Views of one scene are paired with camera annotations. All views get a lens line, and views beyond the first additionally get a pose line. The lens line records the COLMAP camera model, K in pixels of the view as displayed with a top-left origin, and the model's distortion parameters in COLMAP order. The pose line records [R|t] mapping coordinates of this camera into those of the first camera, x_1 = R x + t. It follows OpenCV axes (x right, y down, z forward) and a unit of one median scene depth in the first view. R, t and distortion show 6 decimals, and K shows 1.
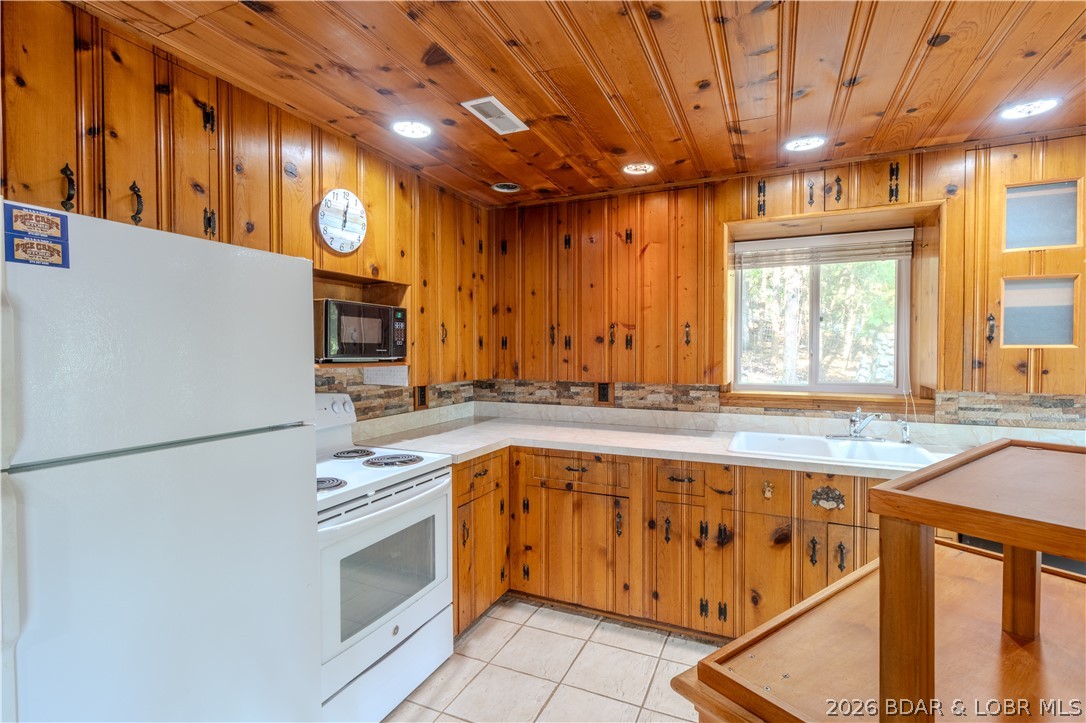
lens RADIAL K [[514.3, 0, 543.0], [0, 514.3, 361.5], [0, 0, 1]] dist [0.022938, -0.000055]
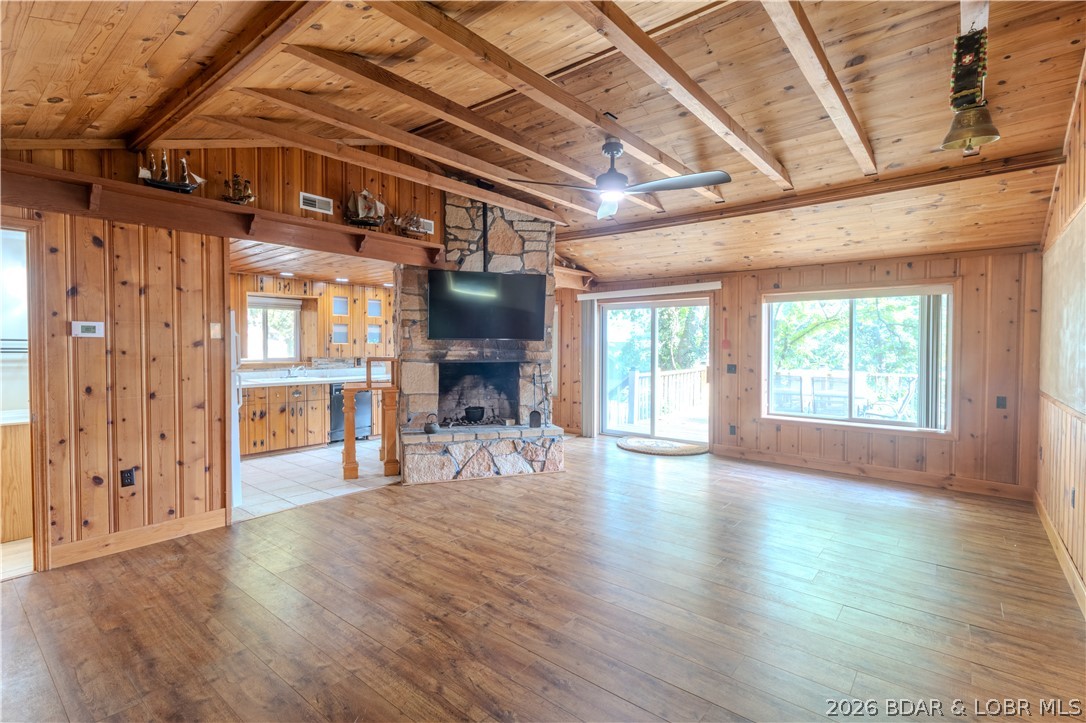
lens RADIAL K [[514.3, 0, 543.0], [0, 514.3, 361.5], [0, 0, 1]] dist [0.022938, -0.000055]
pose [[0.262511, -0.027098, 0.964548, -1.783306], [0.019512, 0.999550, 0.022771, 0.034939], [-0.964732, 0.012843, 0.262922, -1.060971]]
